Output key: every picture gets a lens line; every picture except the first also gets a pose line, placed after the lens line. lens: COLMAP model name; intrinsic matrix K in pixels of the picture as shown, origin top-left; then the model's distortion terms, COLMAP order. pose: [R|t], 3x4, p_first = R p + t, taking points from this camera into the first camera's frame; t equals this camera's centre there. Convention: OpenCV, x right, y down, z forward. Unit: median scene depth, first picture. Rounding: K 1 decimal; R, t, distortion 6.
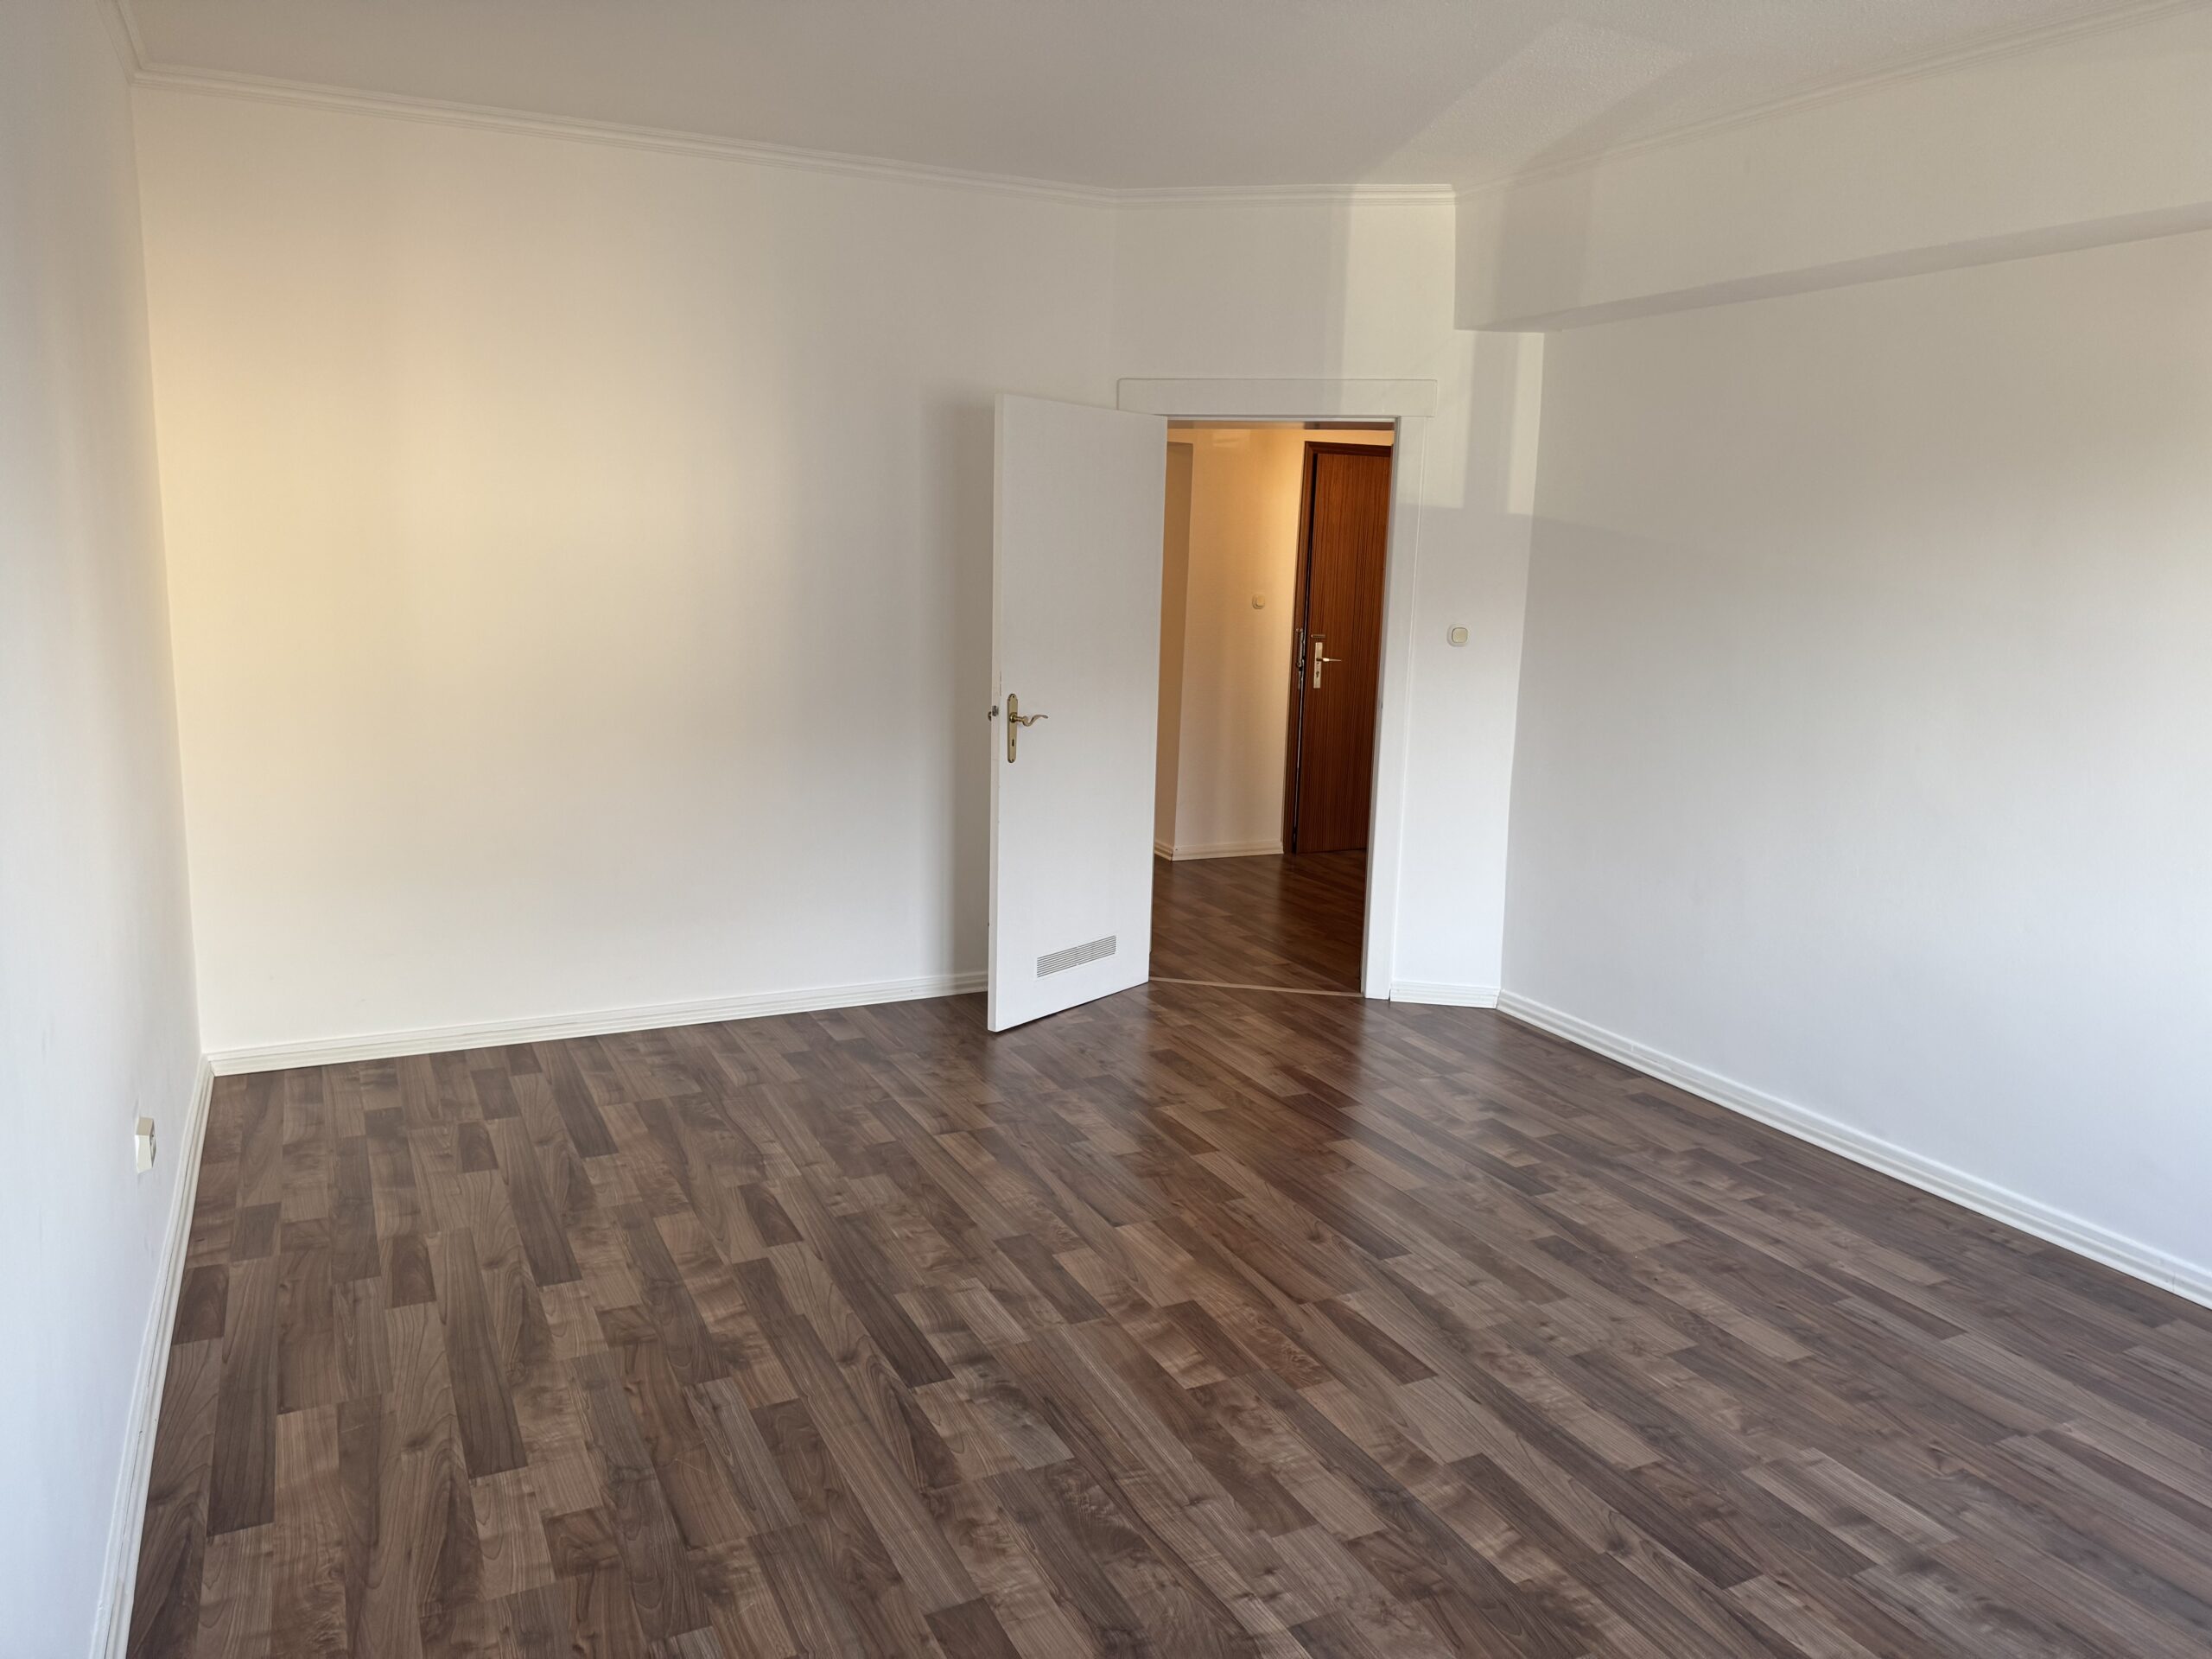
lens RADIAL K [[1555.2, 0, 1103.0], [0, 1555.2, 827.5], [0, 0, 1]] dist [0.032760, -0.049288]
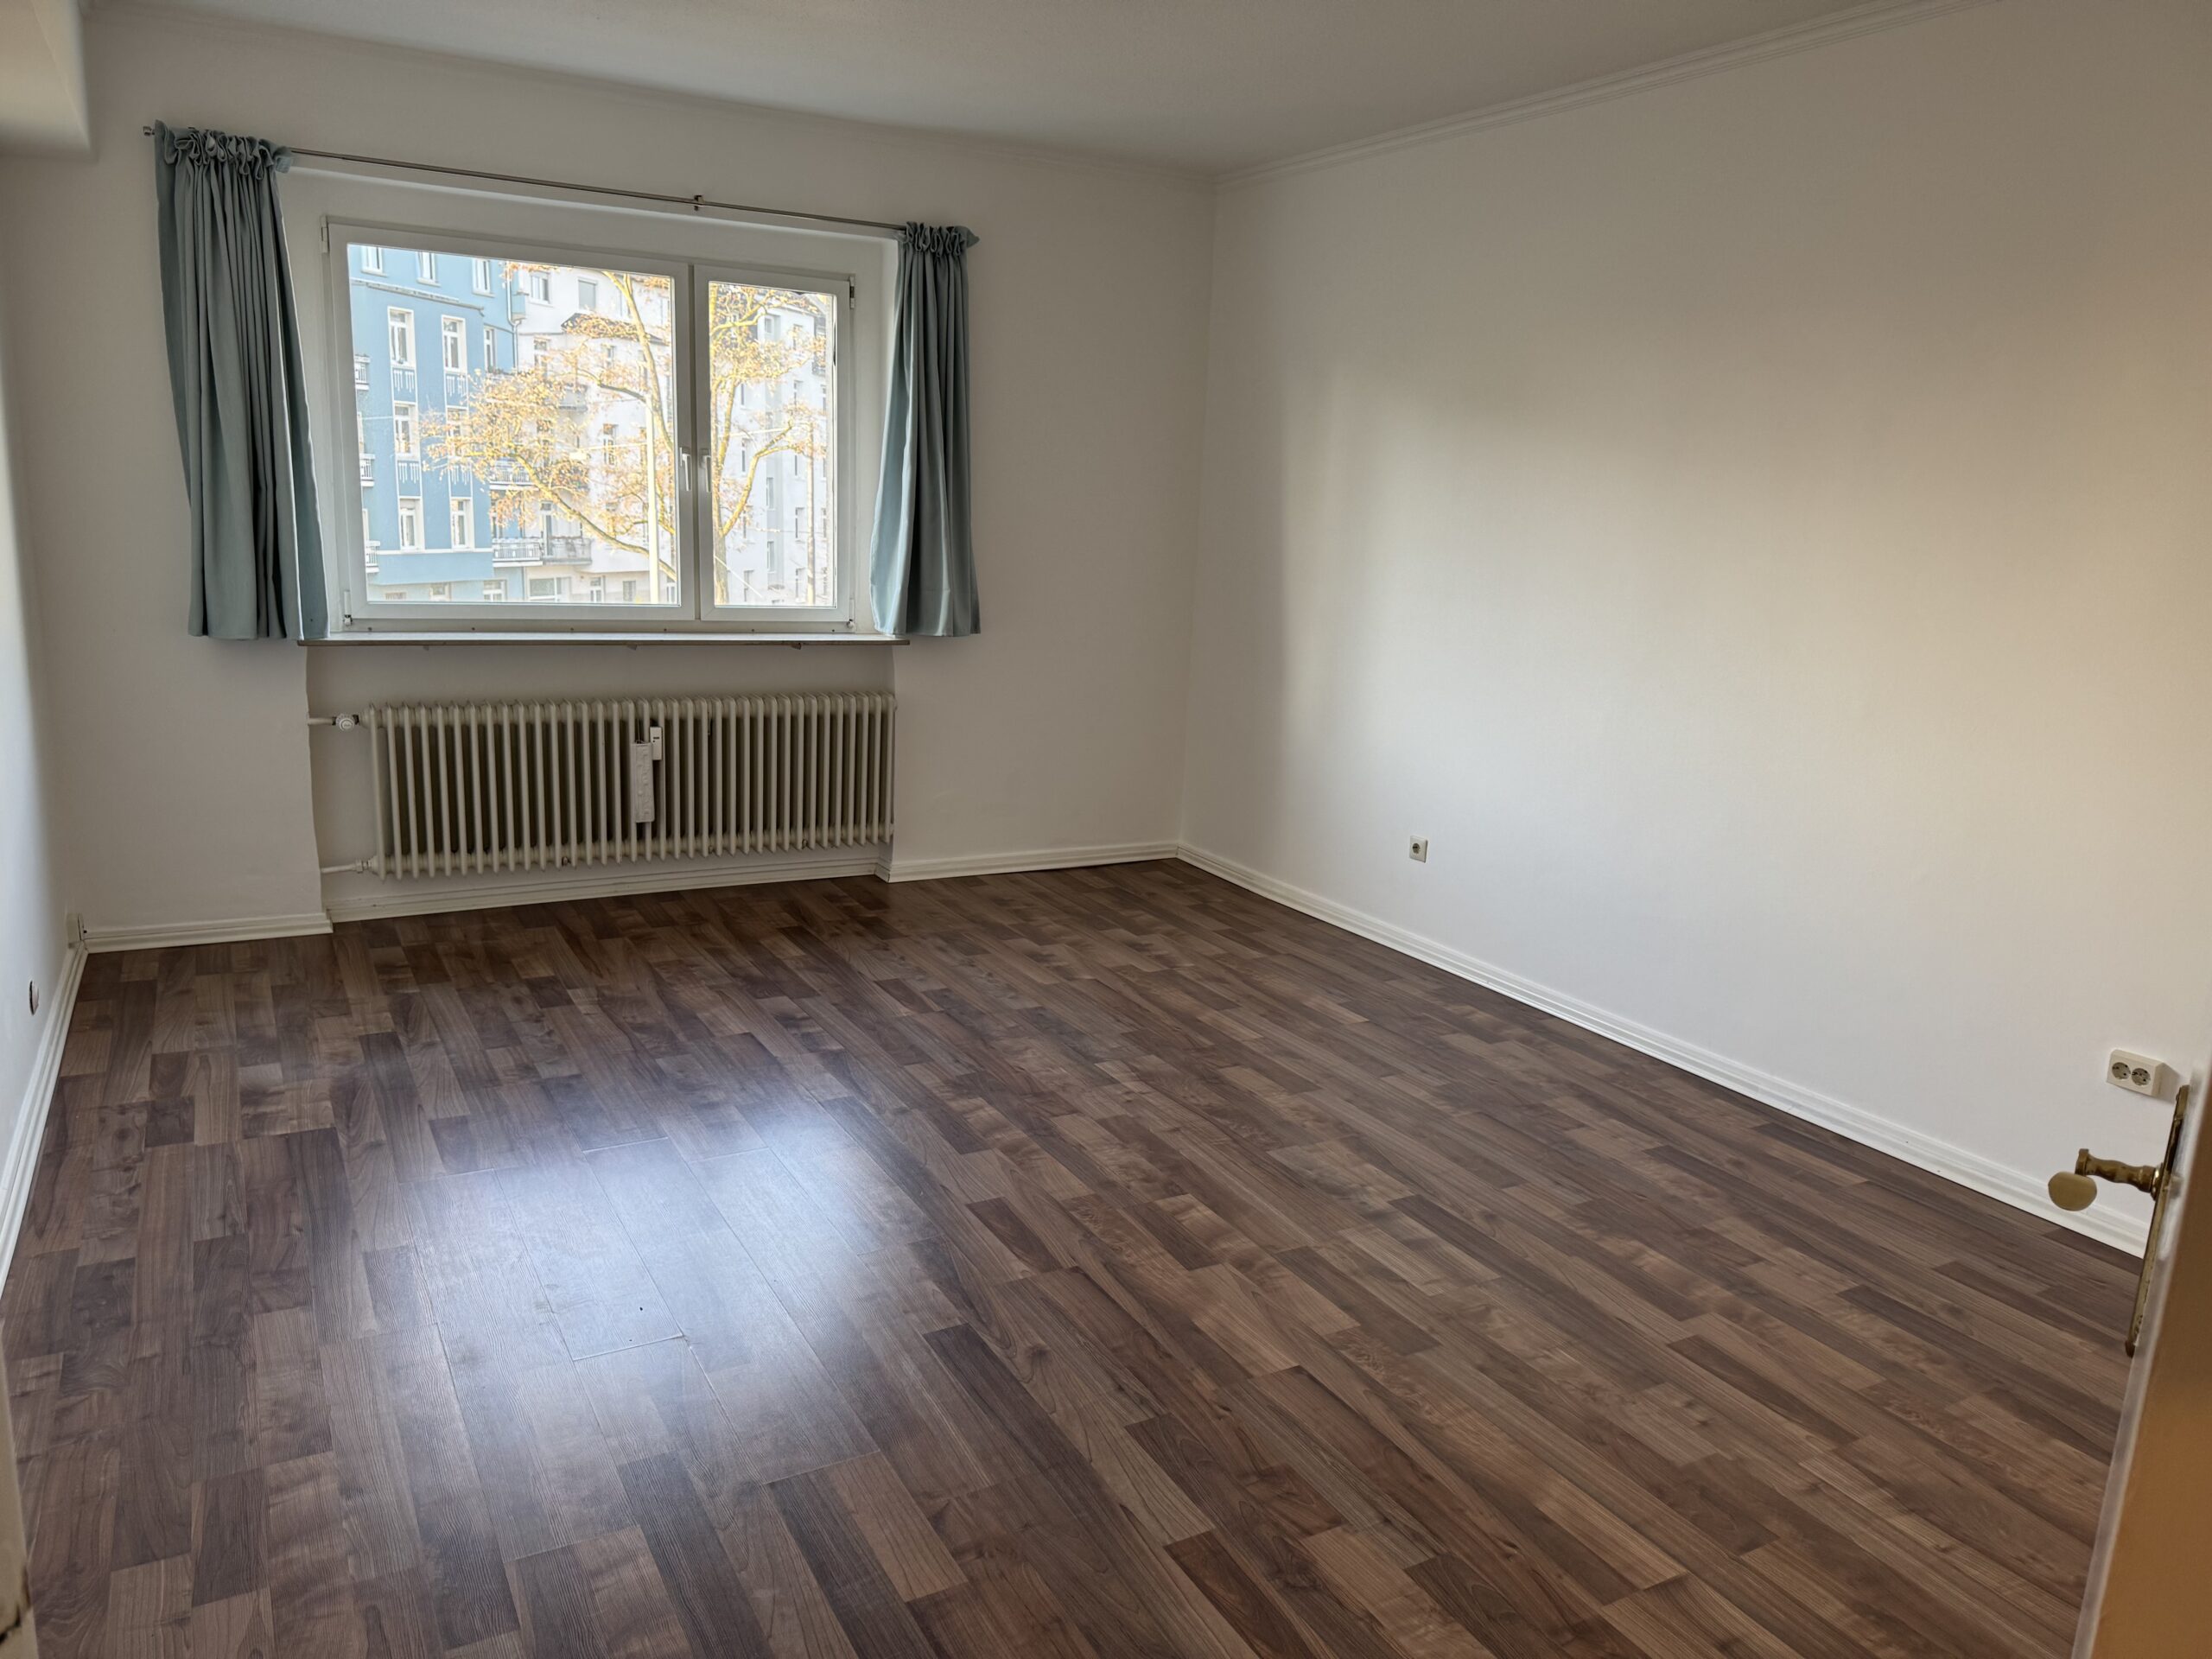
lens RADIAL K [[1555.2, 0, 1091.8], [0, 1555.2, 825.4], [0, 0, 1]] dist [0.032760, -0.049288]
pose [[-0.997070, -0.059136, -0.048527, 0.182688], [-0.073003, 0.925114, 0.372605, -0.301299], [0.022858, 0.375056, -0.926720, 1.814874]]
